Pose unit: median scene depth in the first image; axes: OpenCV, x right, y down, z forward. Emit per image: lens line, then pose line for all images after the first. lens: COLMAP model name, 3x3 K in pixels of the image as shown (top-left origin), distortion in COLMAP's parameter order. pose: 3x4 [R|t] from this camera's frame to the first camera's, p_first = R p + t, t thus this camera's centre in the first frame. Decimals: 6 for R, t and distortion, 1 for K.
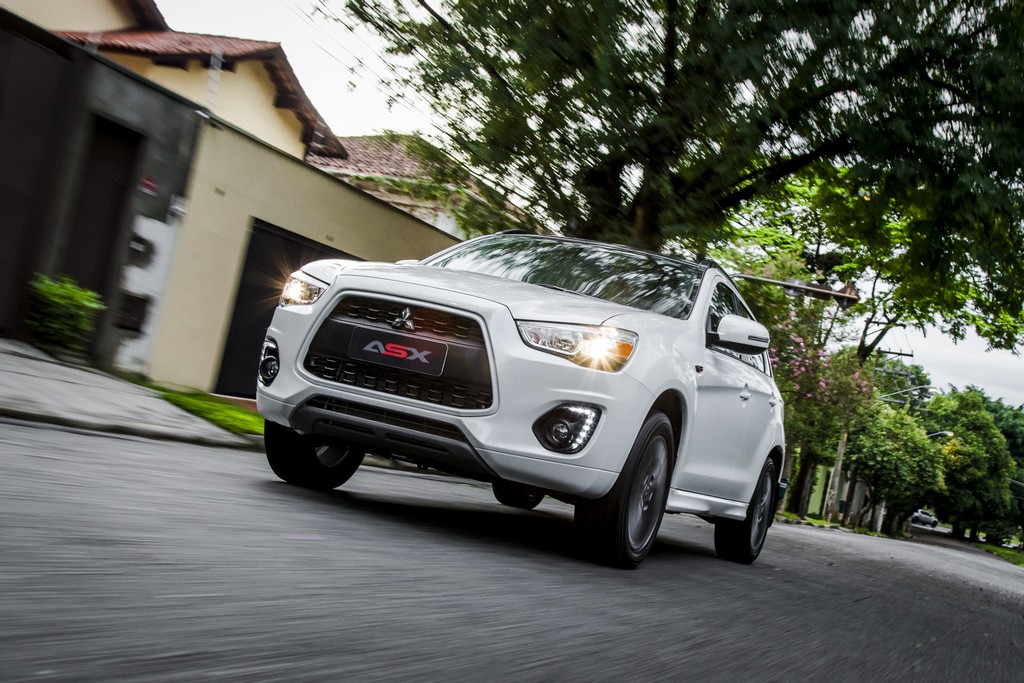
lens RADIAL K [[1160.1, 0, 553.6], [0, 1160.1, 353.2], [0, 0, 1]] dist [0.010784, -0.001774]
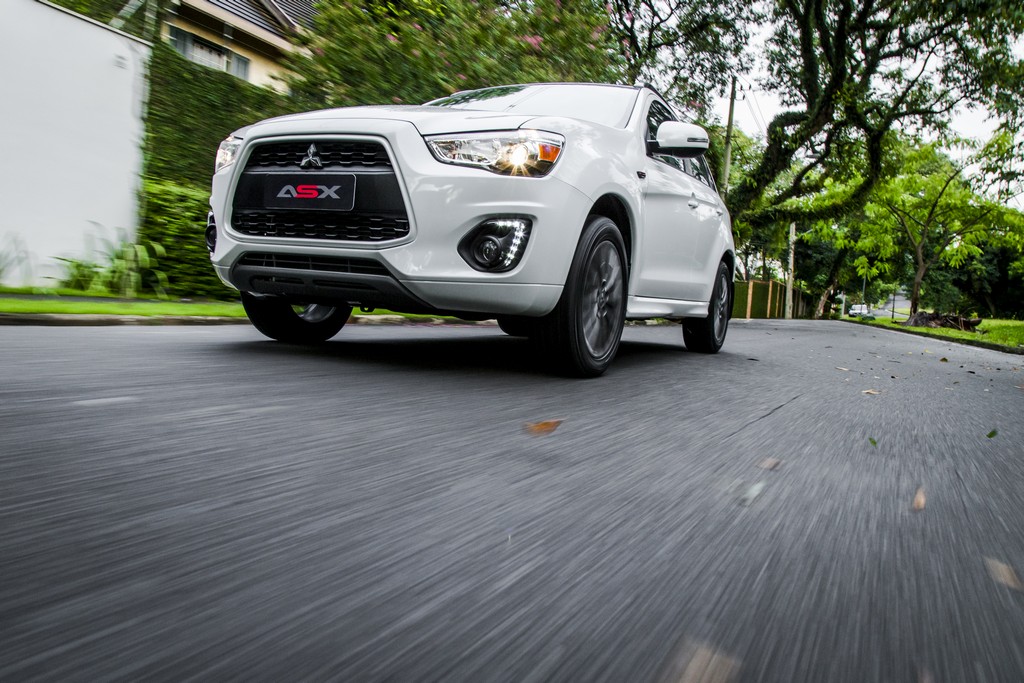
lens RADIAL K [[740.2, 0, 512.0], [0, 740.2, 341.5], [0, 0, 1]] dist [-0.016601, -0.000462]
pose [[0.984749, -0.140023, -0.103260, 0.071176], [0.153248, 0.979088, 0.133800, 0.060683], [0.082365, -0.147584, 0.985614, 0.393889]]
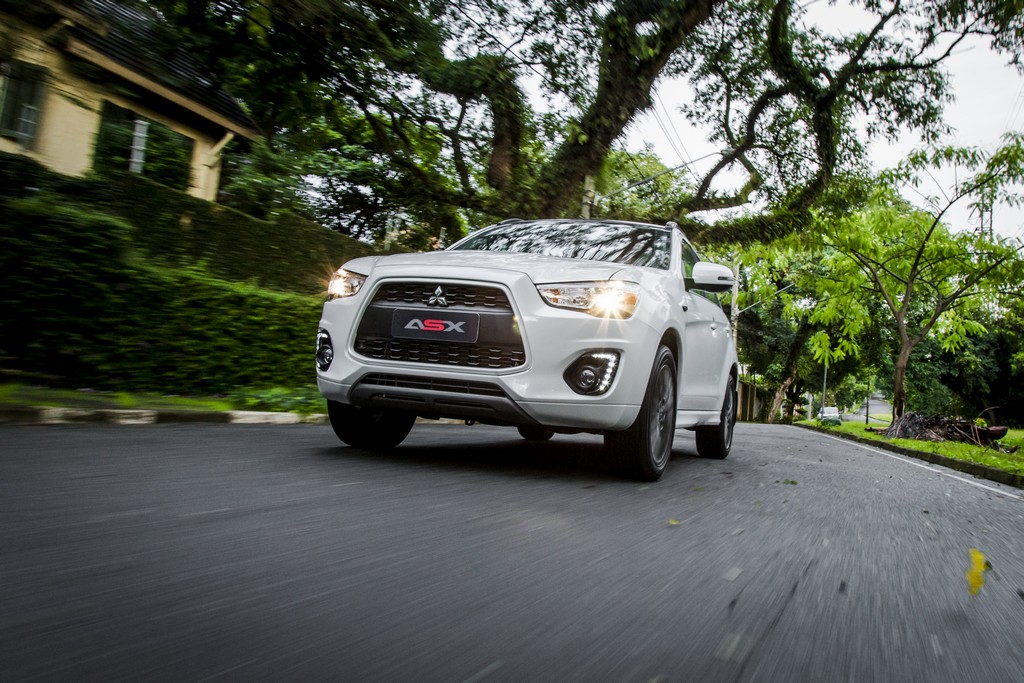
lens RADIAL K [[783.8, 0, 573.1], [0, 783.8, 339.0], [0, 0, 1]] dist [0.002768, -0.000520]
pose [[0.990250, -0.131073, 0.047176, -0.038183], [0.129870, 0.991143, 0.027728, 0.007409], [-0.050393, -0.021331, 0.998502, 0.224888]]
